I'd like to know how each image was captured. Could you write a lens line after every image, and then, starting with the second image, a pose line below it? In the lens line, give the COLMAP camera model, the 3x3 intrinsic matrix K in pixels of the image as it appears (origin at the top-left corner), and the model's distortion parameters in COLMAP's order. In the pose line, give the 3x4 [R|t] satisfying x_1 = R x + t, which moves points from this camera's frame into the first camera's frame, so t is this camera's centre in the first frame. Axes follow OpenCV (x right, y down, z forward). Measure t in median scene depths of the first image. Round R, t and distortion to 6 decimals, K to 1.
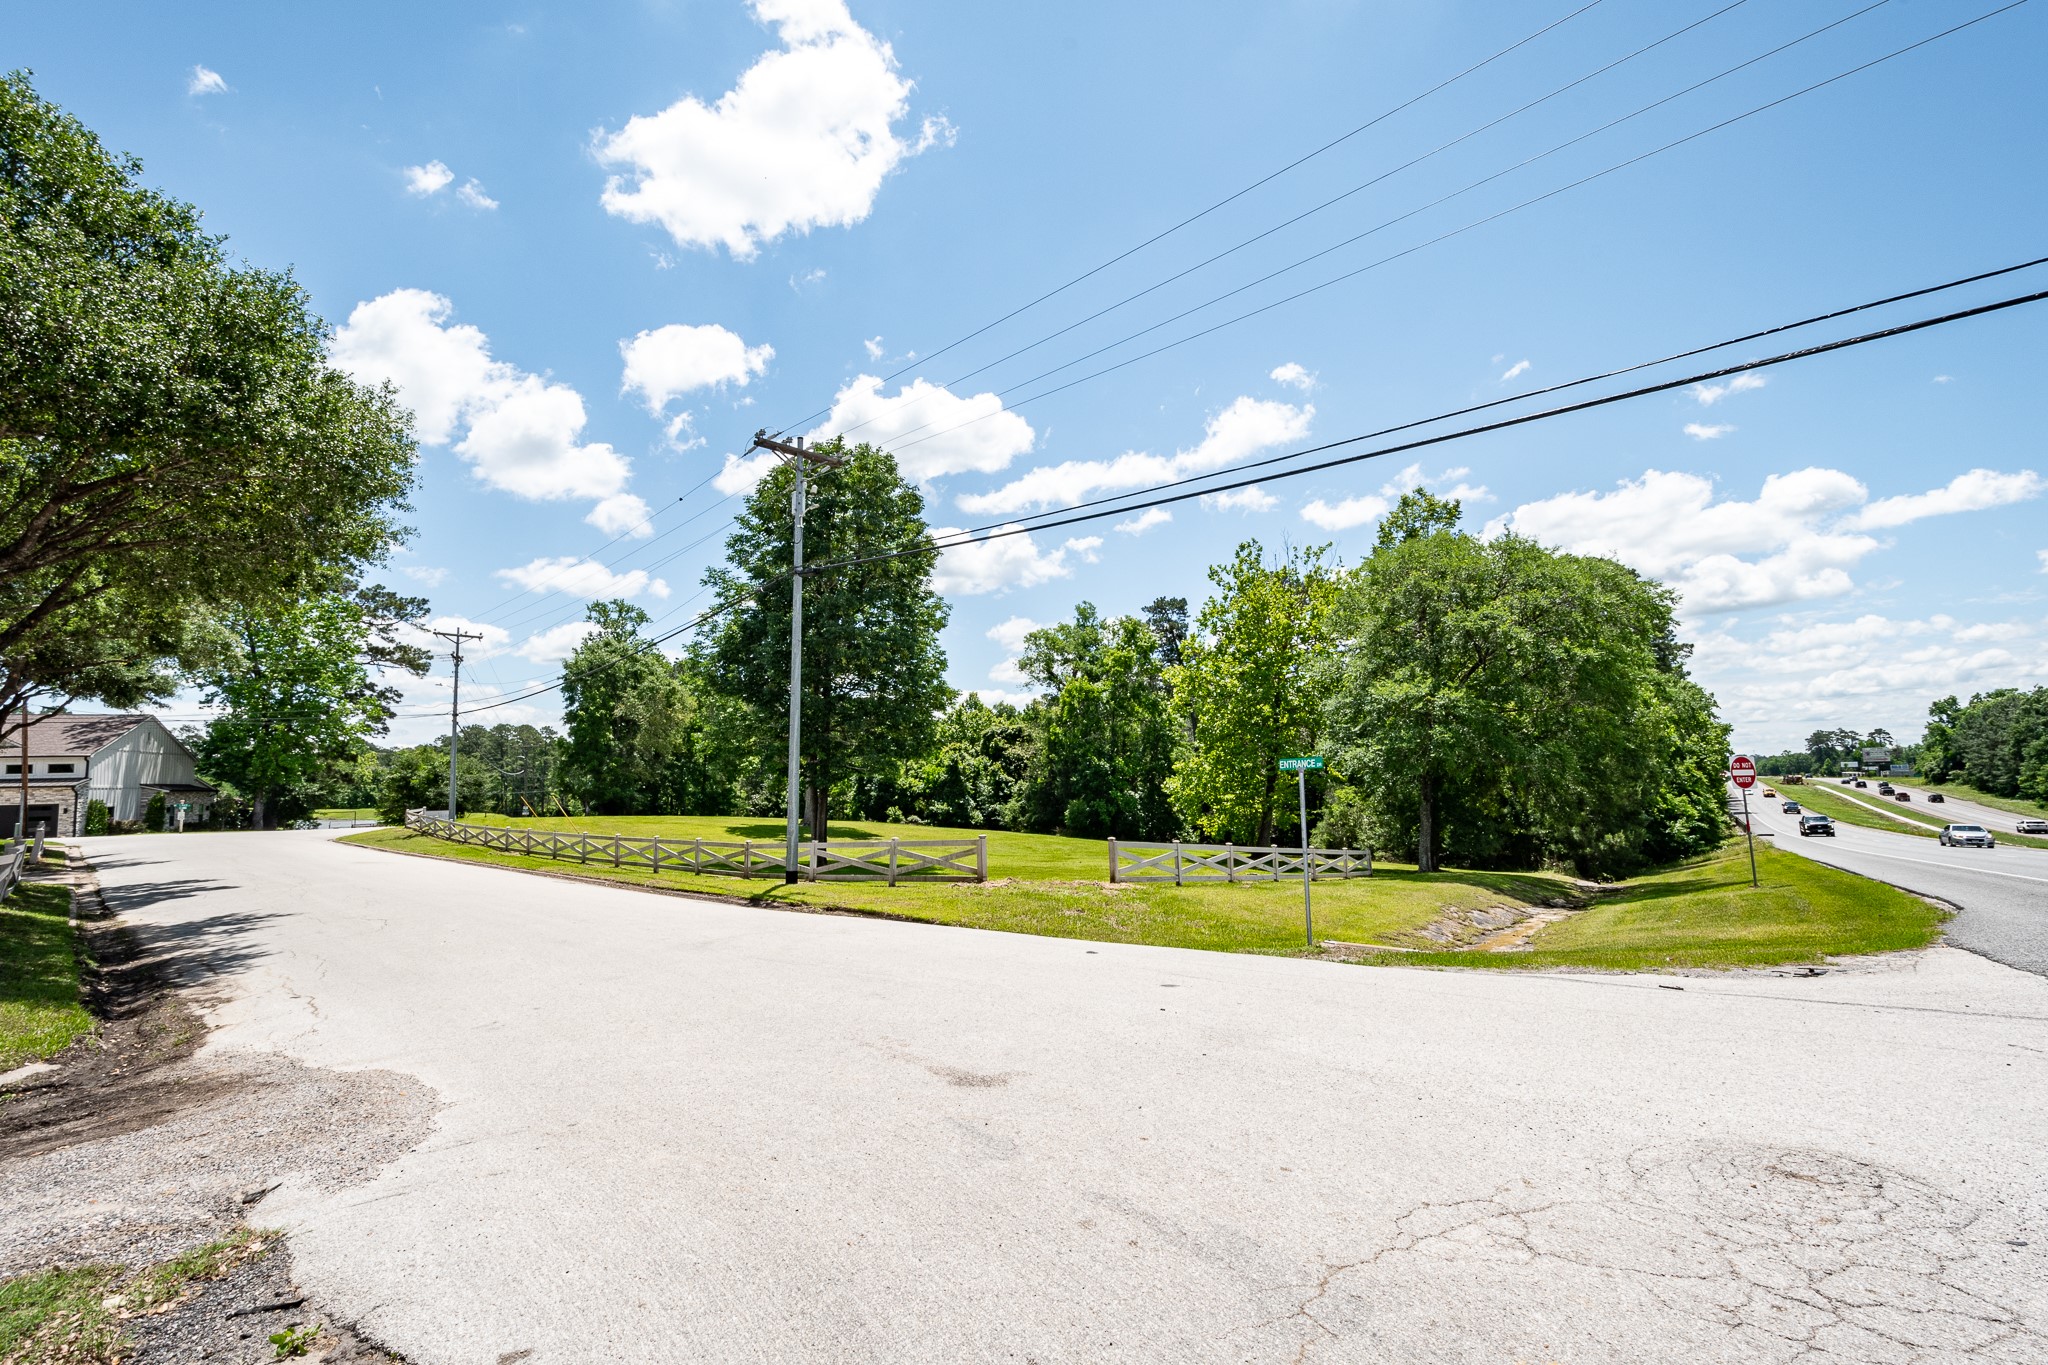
lens RADIAL K [[878.5, 0, 1017.3], [0, 878.5, 663.3], [0, 0, 1]] dist [0.015185, -0.000067]
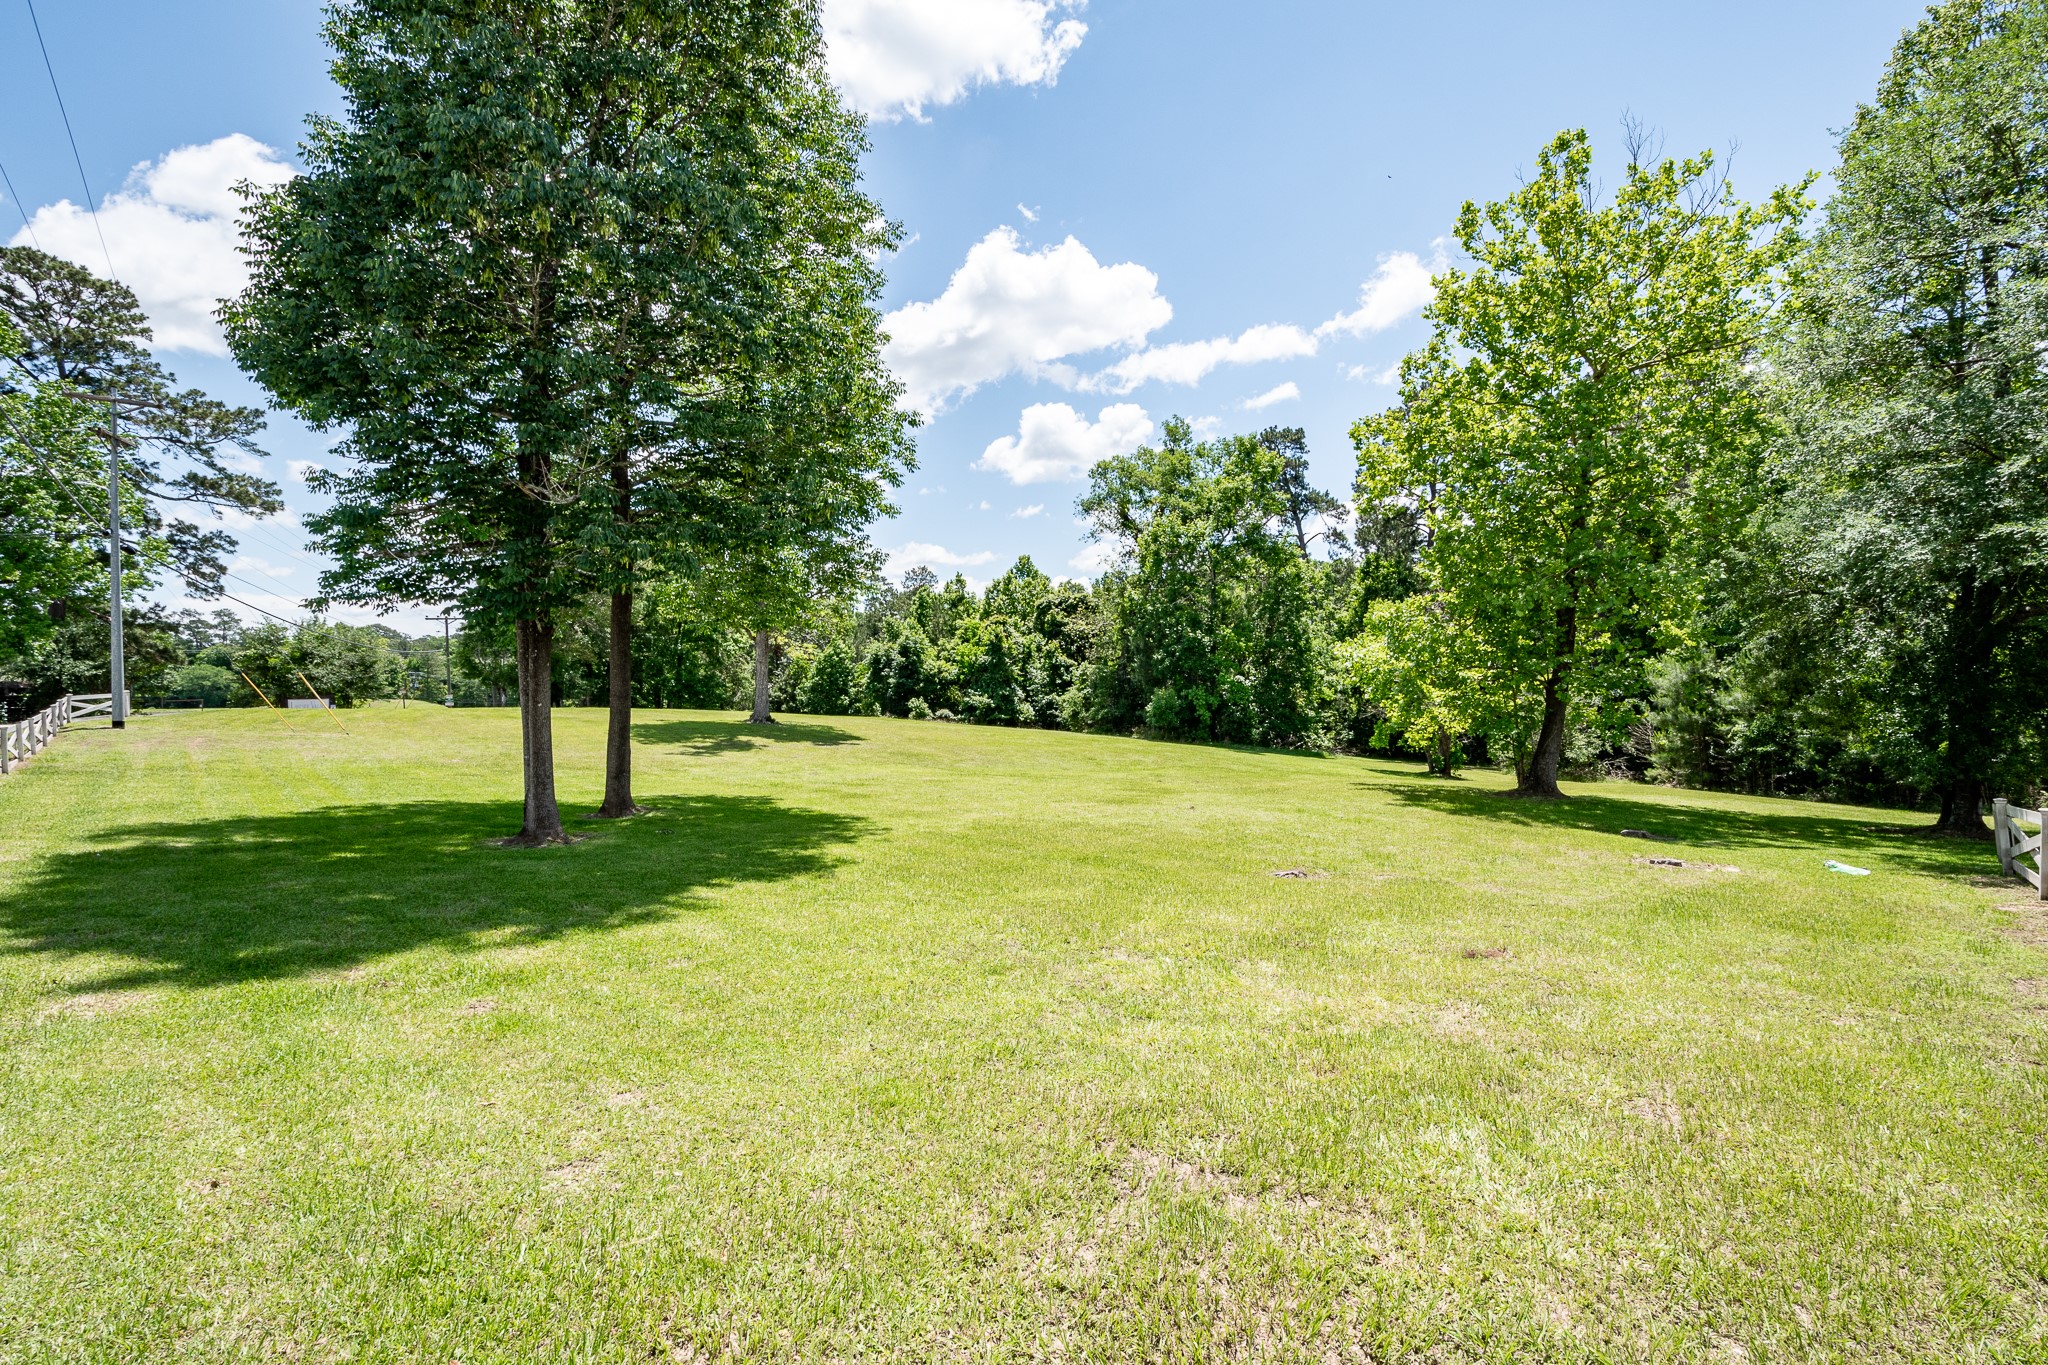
lens RADIAL K [[878.5, 0, 1076.9], [0, 878.5, 750.9], [0, 0, 1]] dist [0.015185, -0.000067]
pose [[0.999903, 0.003095, -0.013566, 0.007736], [-0.000083, 0.976262, 0.216593, 0.043361], [0.013914, -0.216571, 0.976168, 0.249477]]
